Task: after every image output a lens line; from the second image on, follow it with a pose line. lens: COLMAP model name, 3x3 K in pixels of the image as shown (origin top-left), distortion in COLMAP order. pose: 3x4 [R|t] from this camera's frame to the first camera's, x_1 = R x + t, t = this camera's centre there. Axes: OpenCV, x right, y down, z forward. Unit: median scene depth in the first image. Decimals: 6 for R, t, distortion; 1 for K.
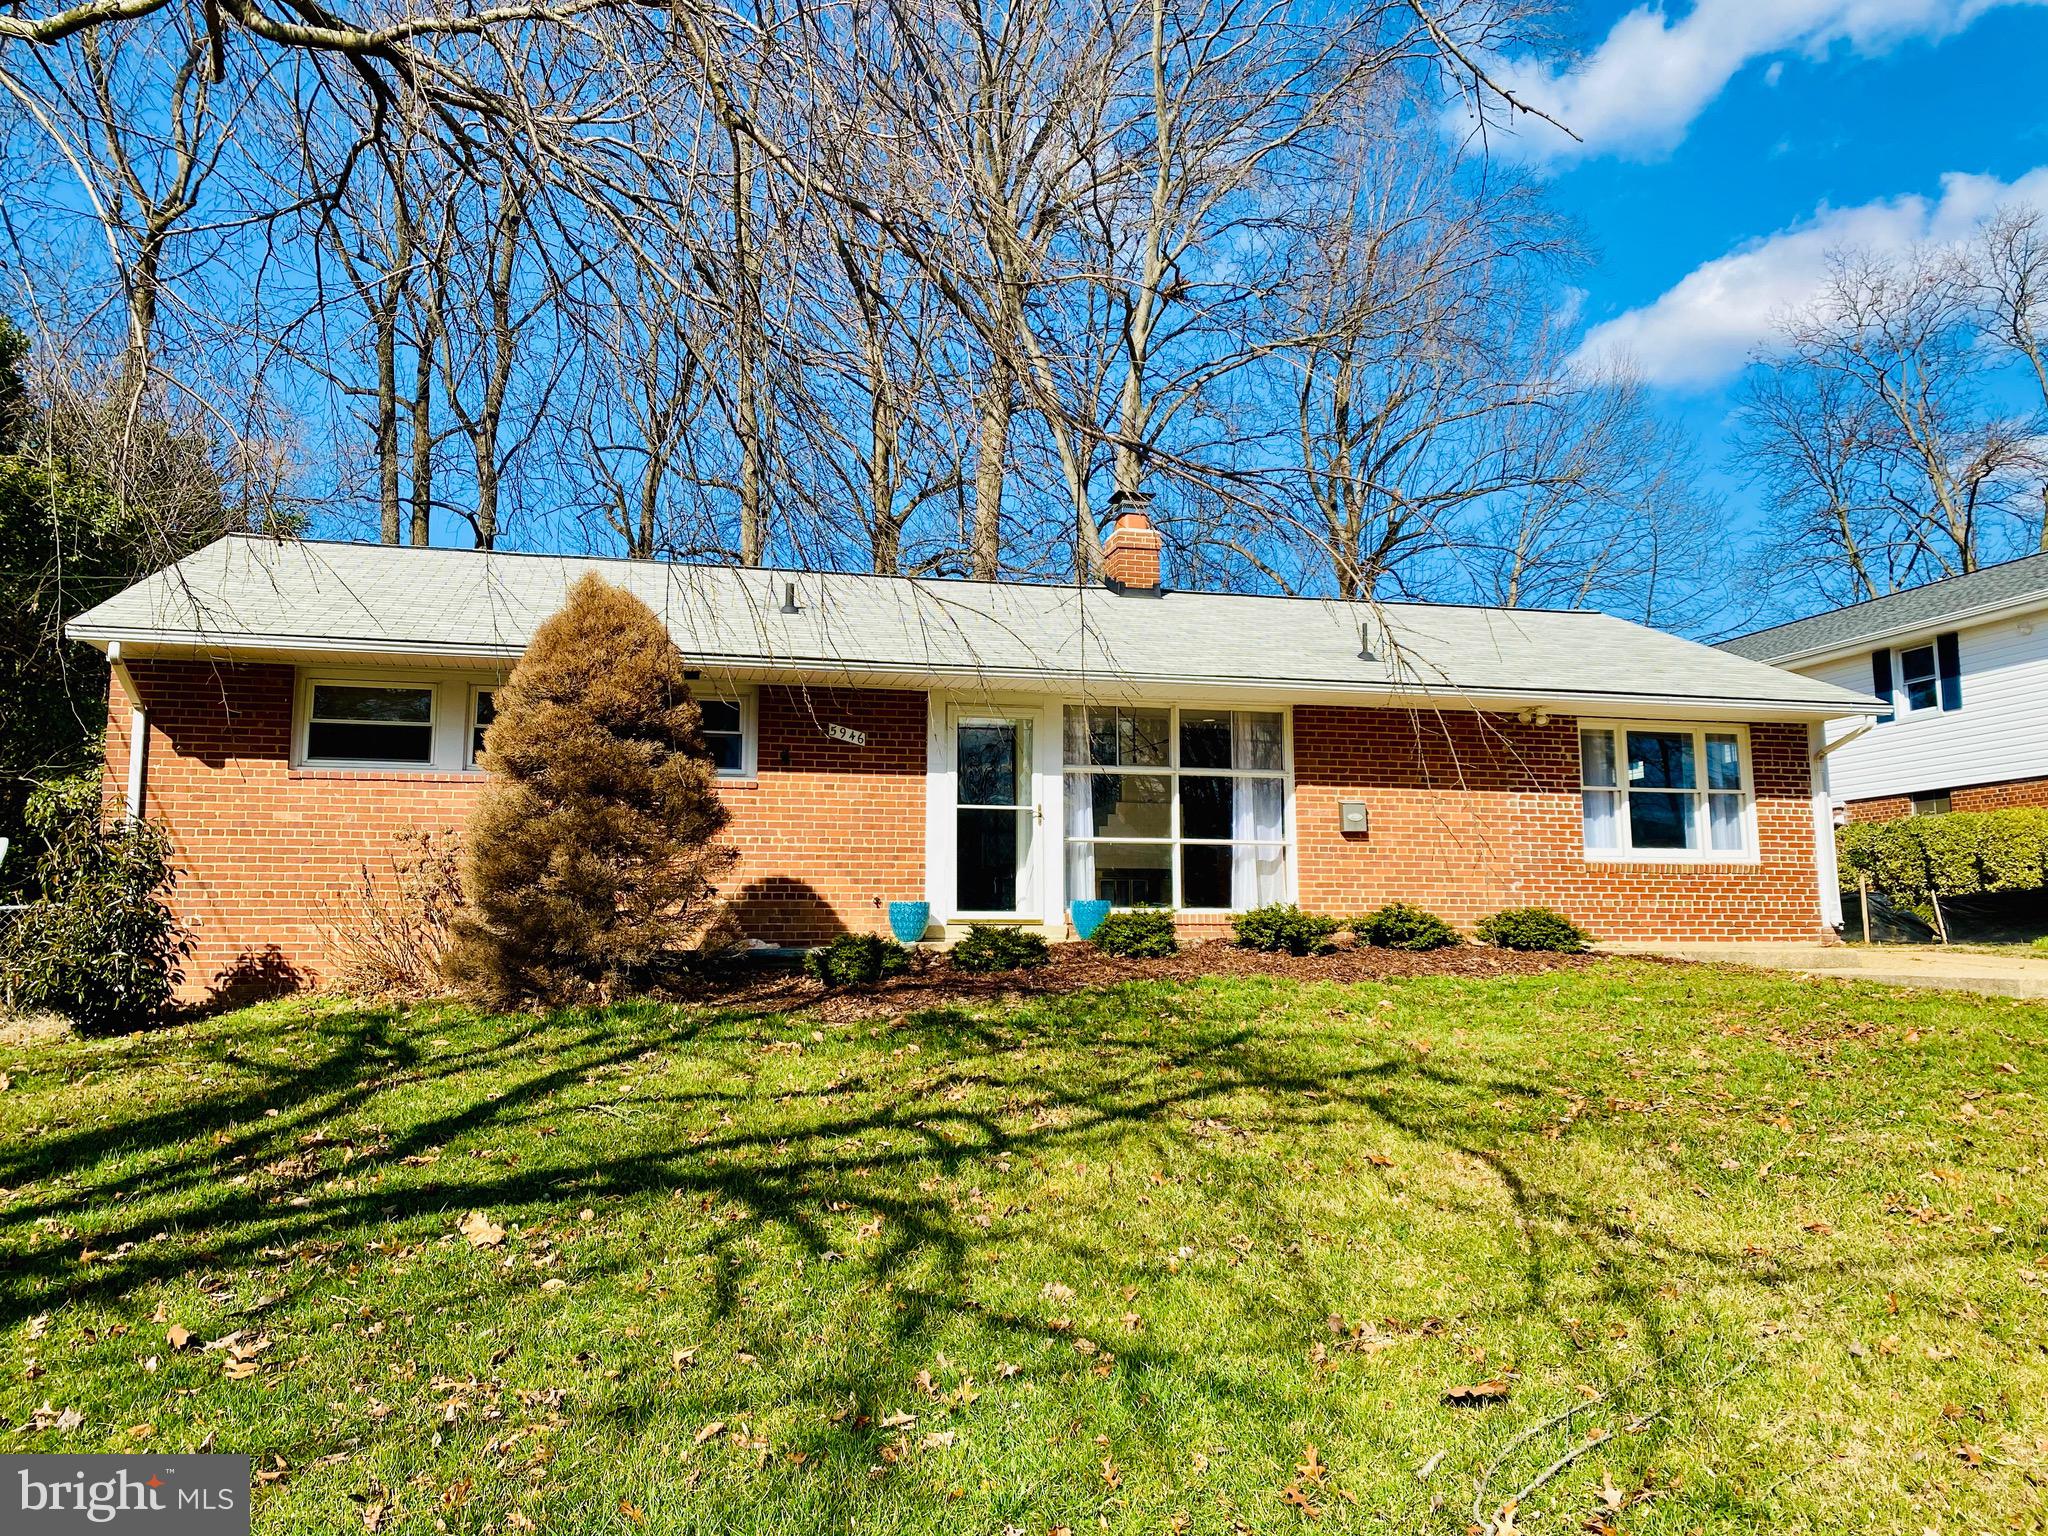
lens RADIAL K [[1588.1, 0, 978.9], [0, 1588.1, 777.5], [0, 0, 1]] dist [-0.044873, 0.100579]
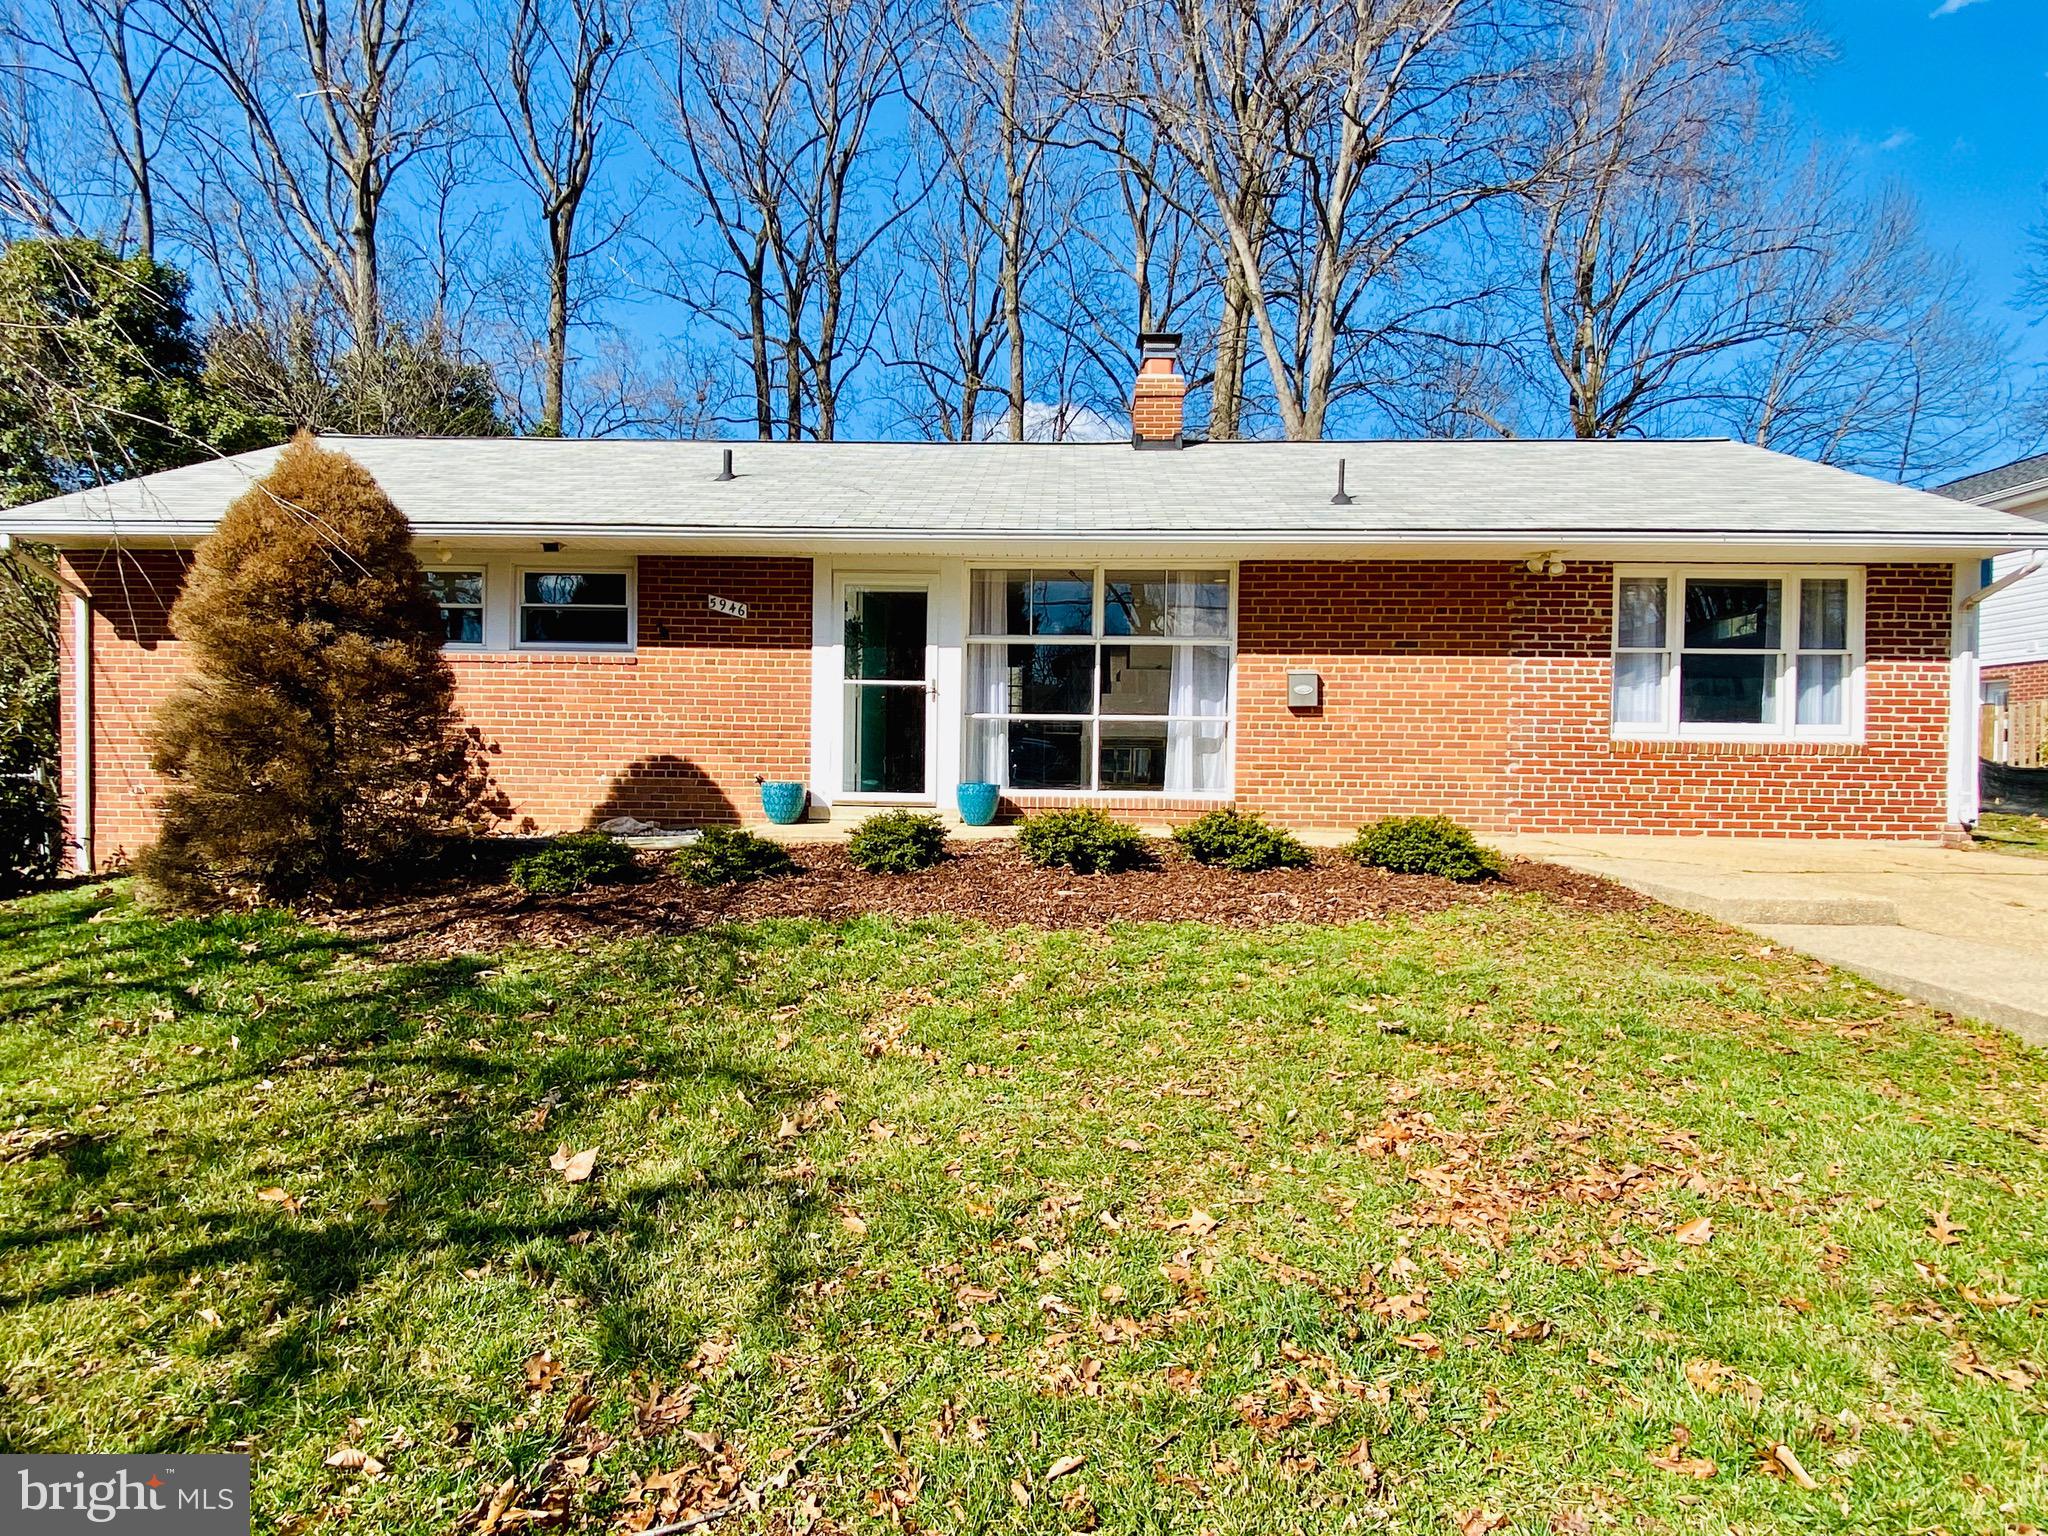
lens RADIAL K [[1143.8, 0, 1023.8], [0, 1143.8, 820.4], [0, 0, 1]] dist [0.045752, -0.045153]
pose [[0.961769, 0.029240, -0.272295, 0.245988], [0.014998, 0.987168, 0.158980, -0.006229], [0.273450, -0.156986, 0.948989, 0.321612]]
